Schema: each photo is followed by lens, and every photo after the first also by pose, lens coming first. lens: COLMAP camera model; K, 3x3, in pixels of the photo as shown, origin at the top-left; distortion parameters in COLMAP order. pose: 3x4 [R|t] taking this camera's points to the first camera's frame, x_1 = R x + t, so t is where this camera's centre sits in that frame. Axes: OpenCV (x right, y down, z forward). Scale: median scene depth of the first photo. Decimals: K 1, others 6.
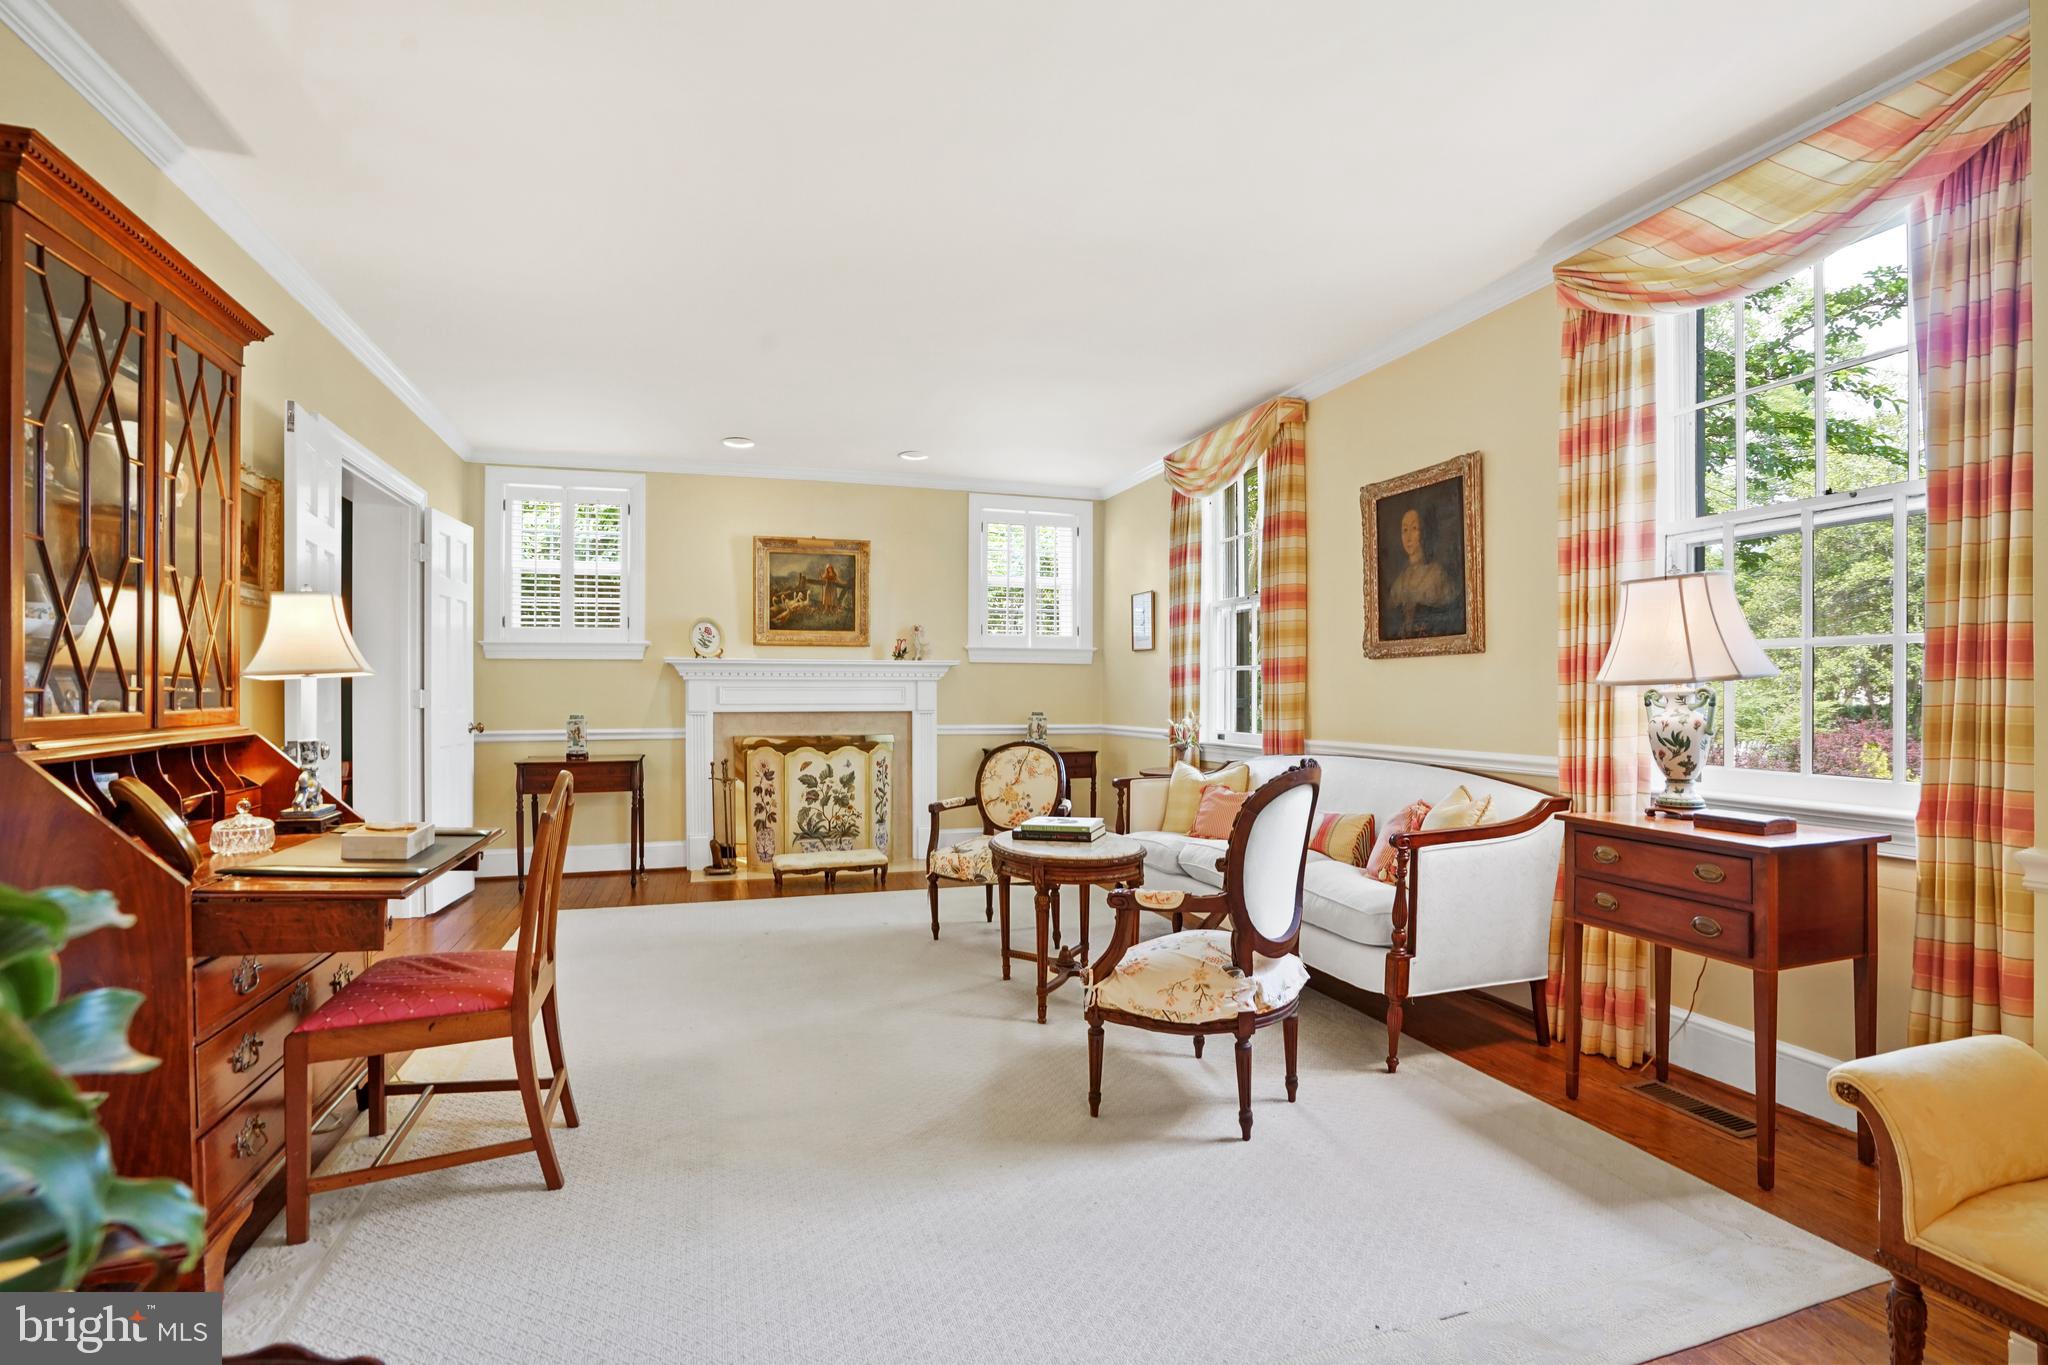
lens RADIAL K [[950.5, 0, 1024.0], [0, 950.5, 682.5], [0, 0, 1]] dist [-0.065339, 0.025640]
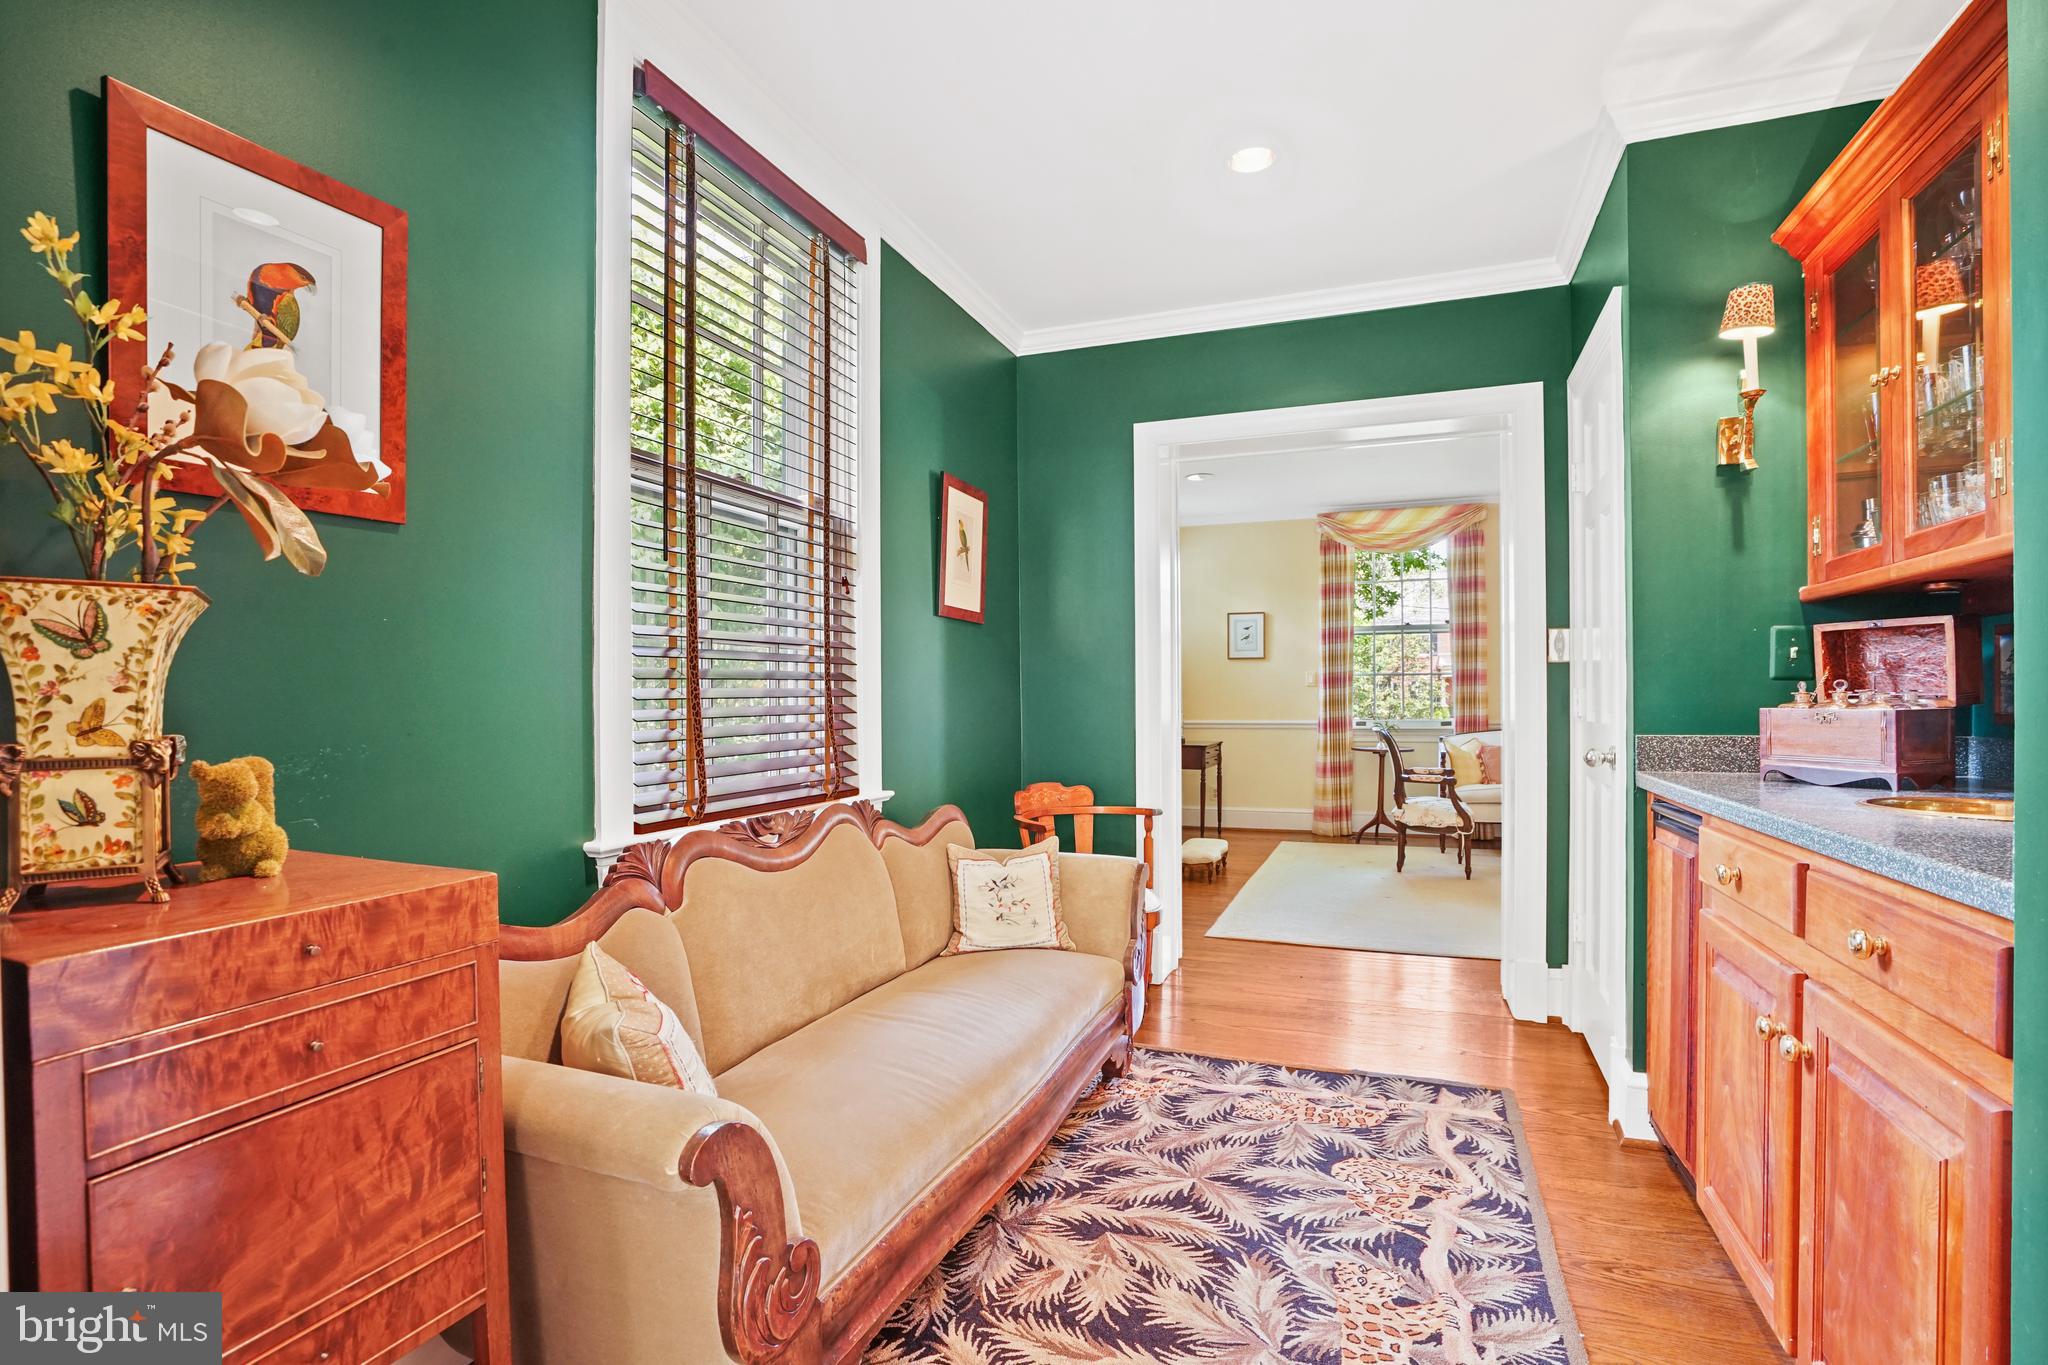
lens RADIAL K [[982.6, 0, 1048.7], [0, 982.6, 685.2], [0, 0, 1]] dist [-0.073296, 0.039069]
pose [[0.622842, 0.002966, 0.782342, -1.929921], [0.000975, 0.999989, -0.004568, 0.008797], [-0.782347, 0.003608, 0.622832, 0.768545]]
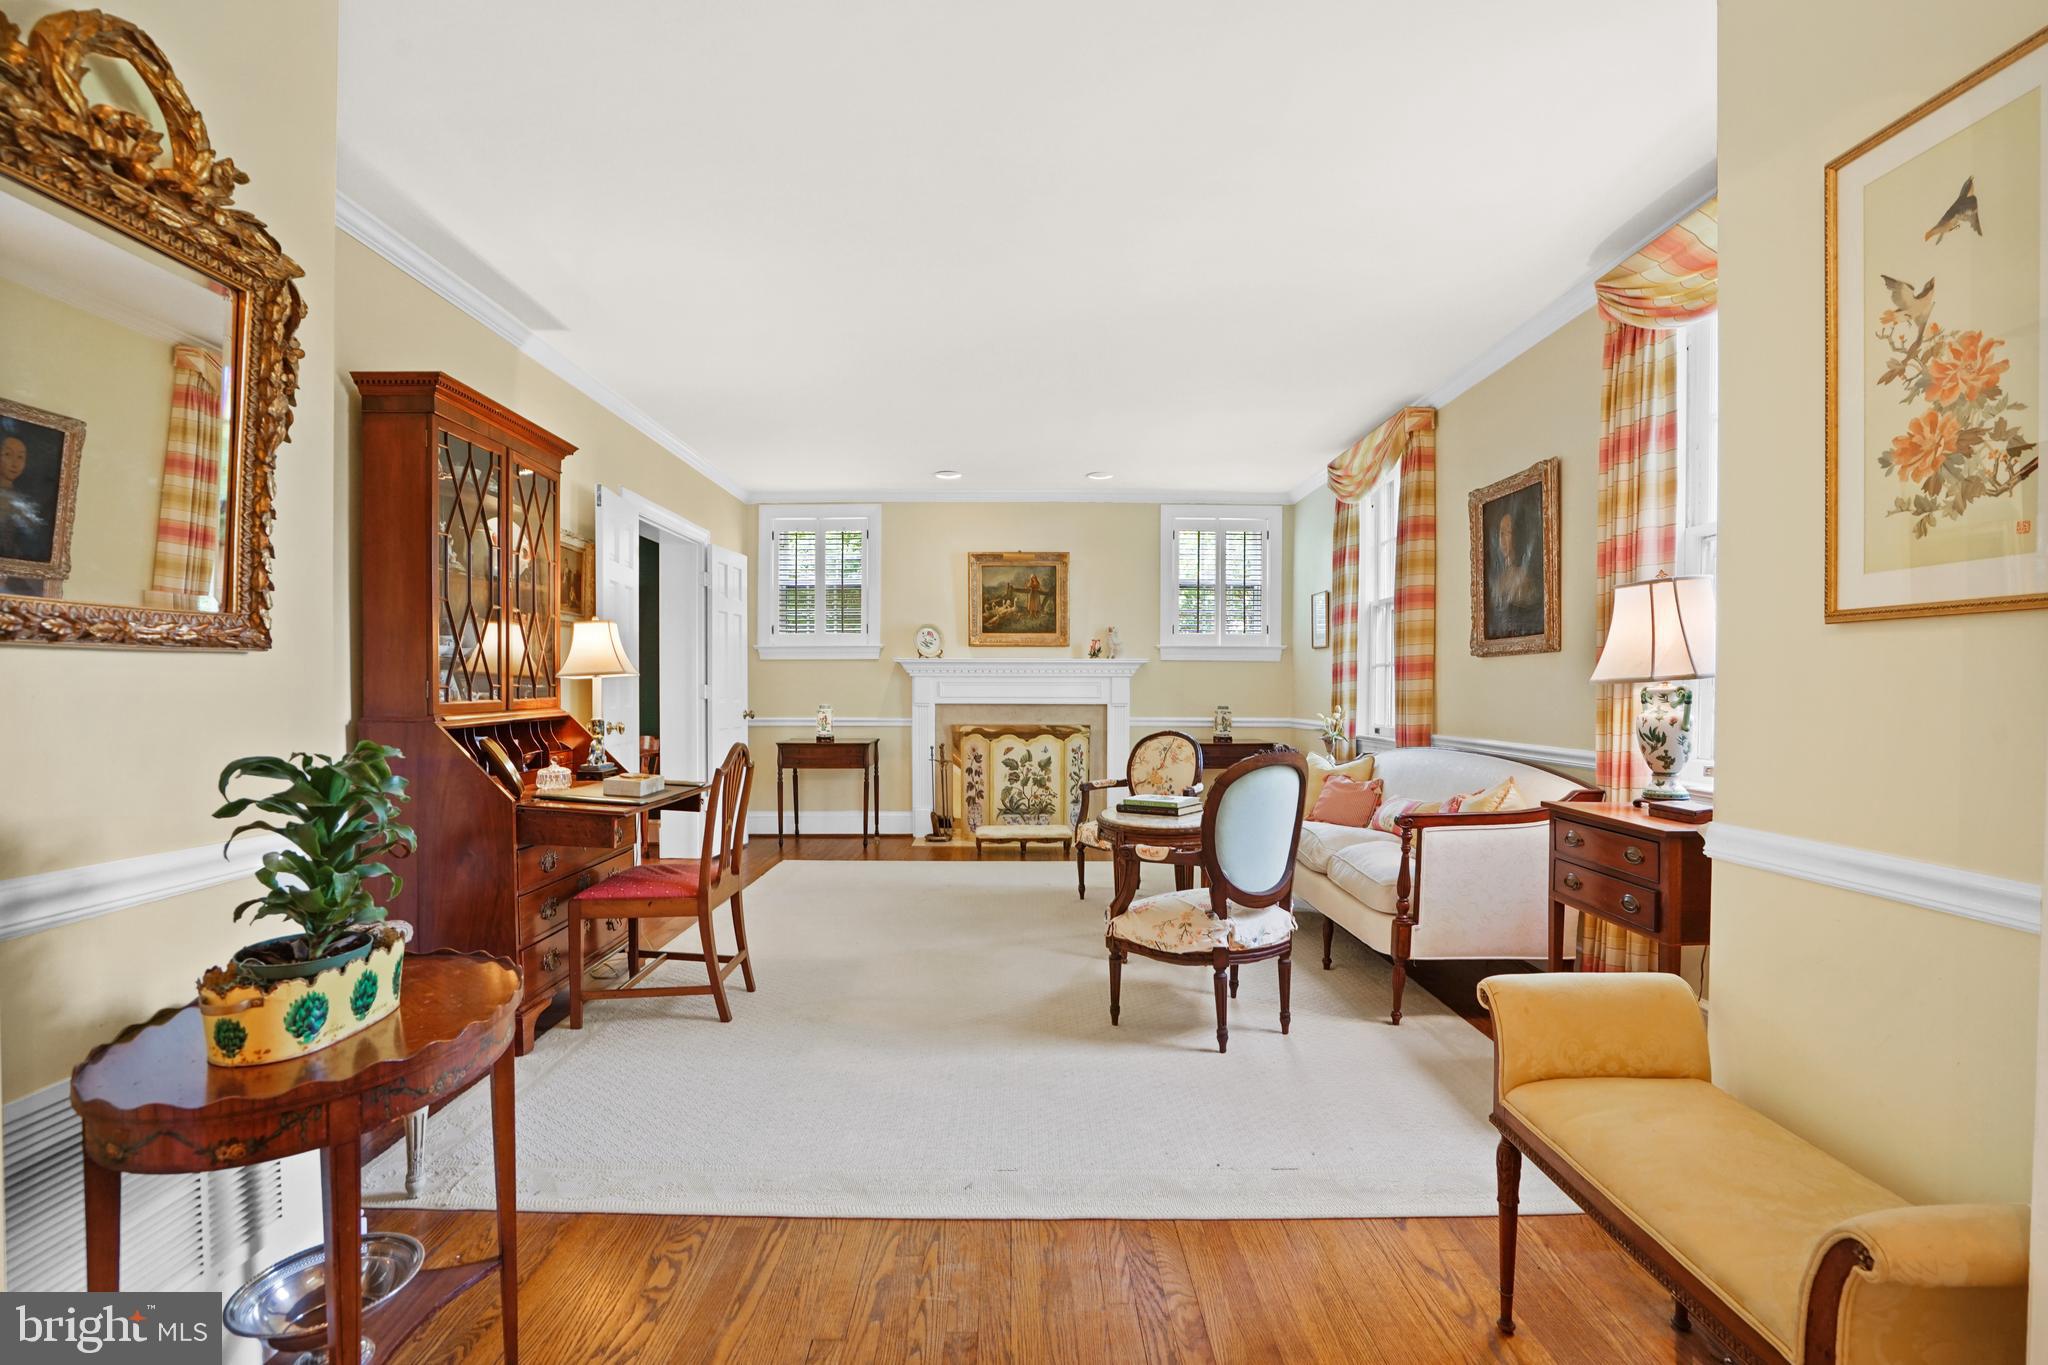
lens RADIAL K [[982.6, 0, 1048.7], [0, 982.6, 685.2], [0, 0, 1]] dist [-0.073296, 0.039069]
pose [[0.953000, 0.001779, -0.302964, 0.293679], [0.001113, 0.999955, 0.009372, -0.005215], [0.302967, -0.009269, 0.952956, -0.206209]]
